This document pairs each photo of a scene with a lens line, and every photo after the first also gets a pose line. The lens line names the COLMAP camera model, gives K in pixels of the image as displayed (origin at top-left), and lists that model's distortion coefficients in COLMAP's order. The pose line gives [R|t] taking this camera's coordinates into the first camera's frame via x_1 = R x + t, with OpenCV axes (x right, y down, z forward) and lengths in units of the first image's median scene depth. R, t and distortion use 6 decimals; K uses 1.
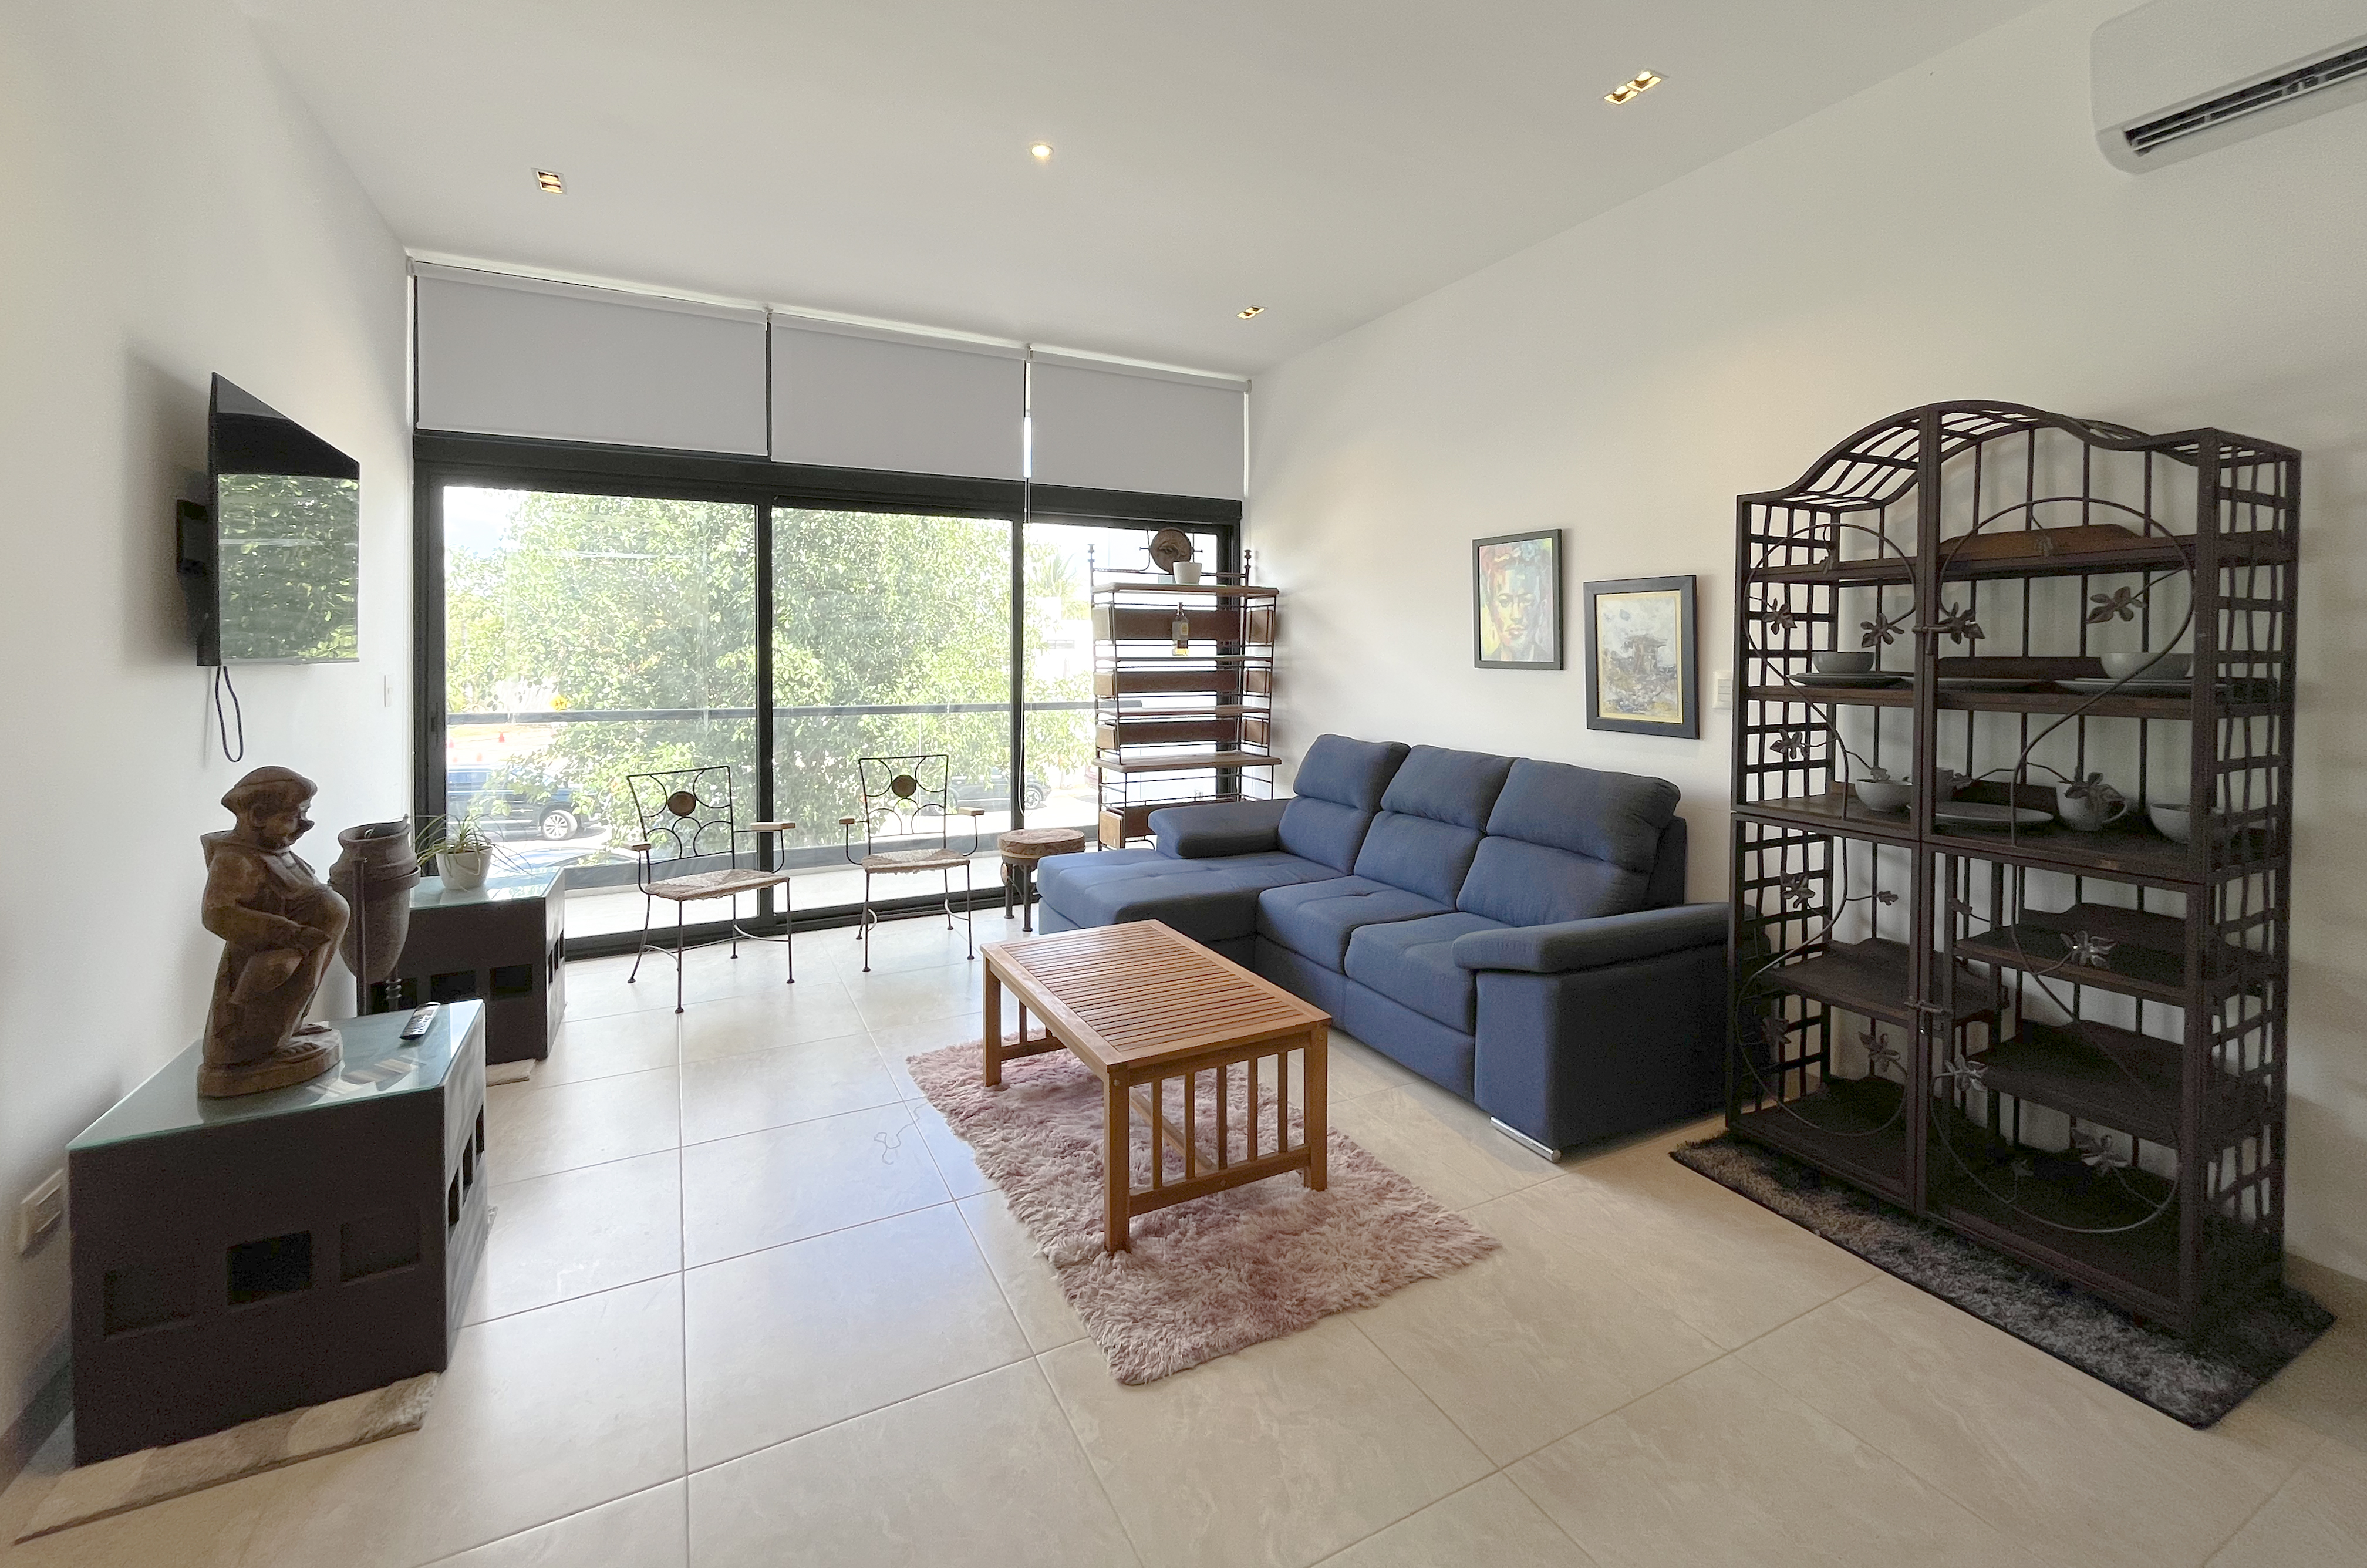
lens RADIAL K [[970.5, 0, 1175.3], [0, 970.5, 675.8], [0, 0, 1]] dist [0.027986, 0.000111]
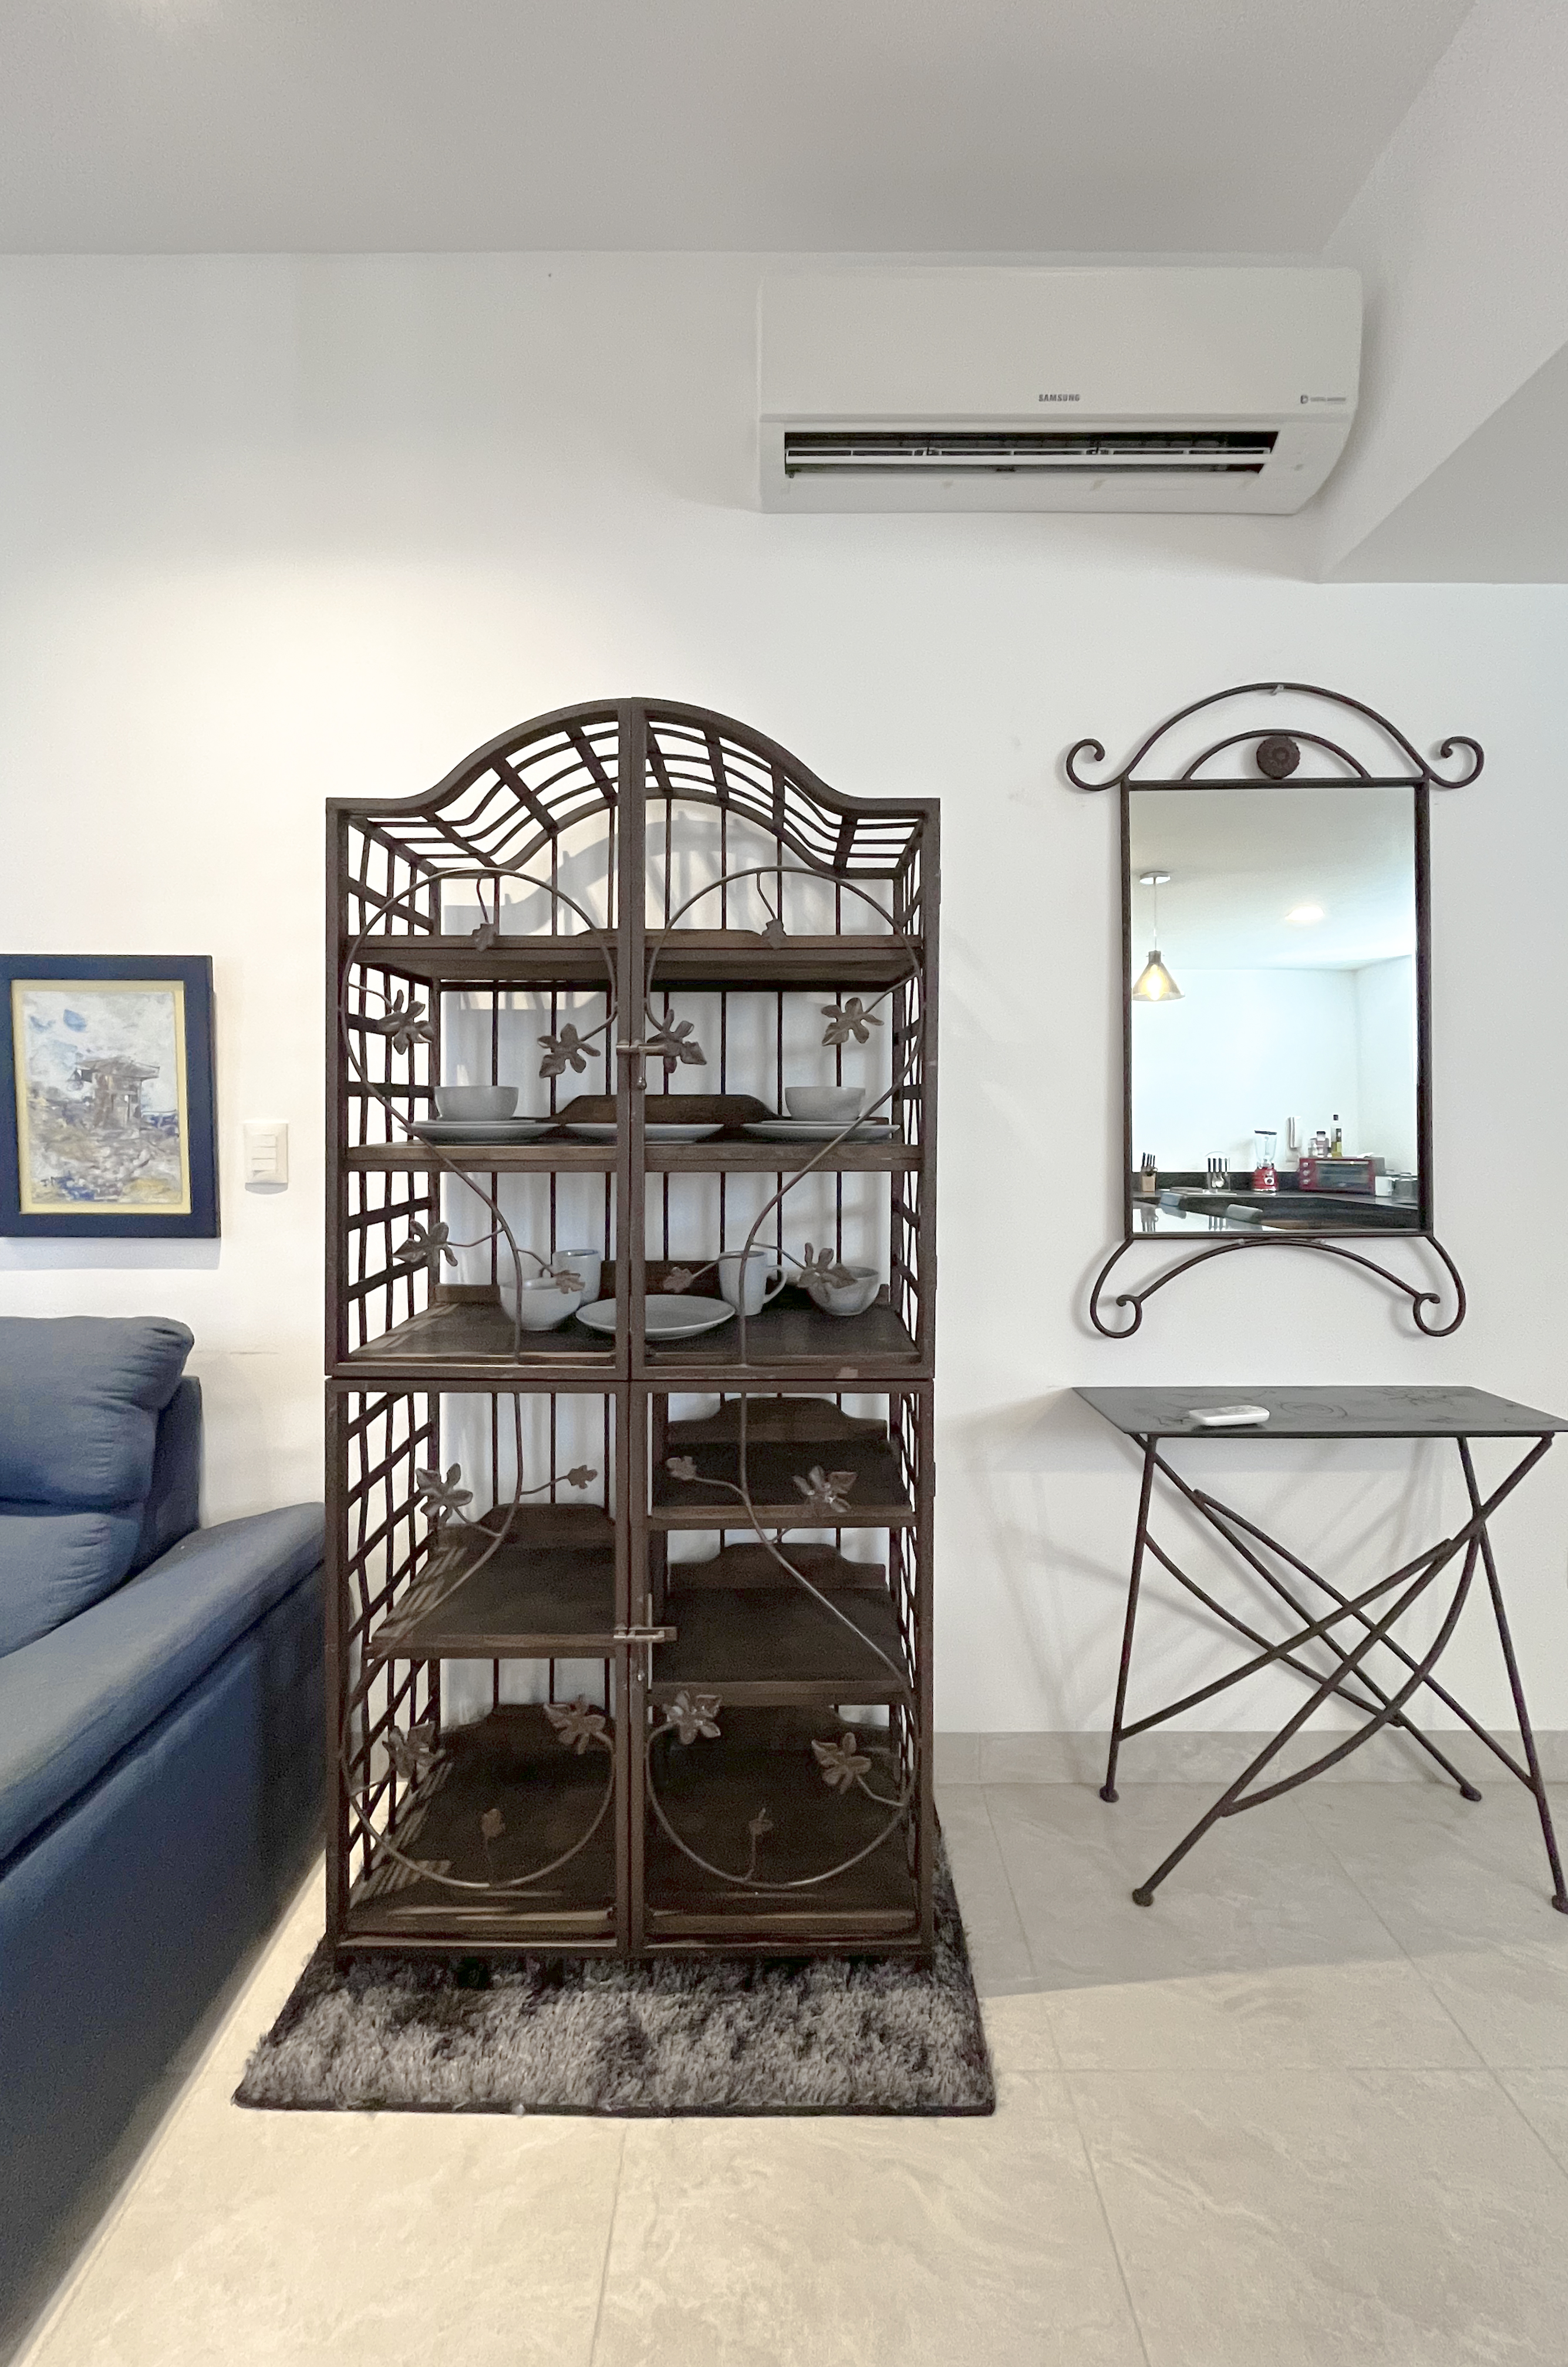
lens RADIAL K [[1018.6, 0, 782.6], [0, 1018.6, 1123.4], [0, 0, 1]] dist [0.001390, 0.000172]
pose [[0.462440, -0.019417, 0.886438, 0.184640], [0.020086, 0.999733, 0.011420, -0.004981], [-0.886423, 0.012524, 0.462706, 0.513378]]
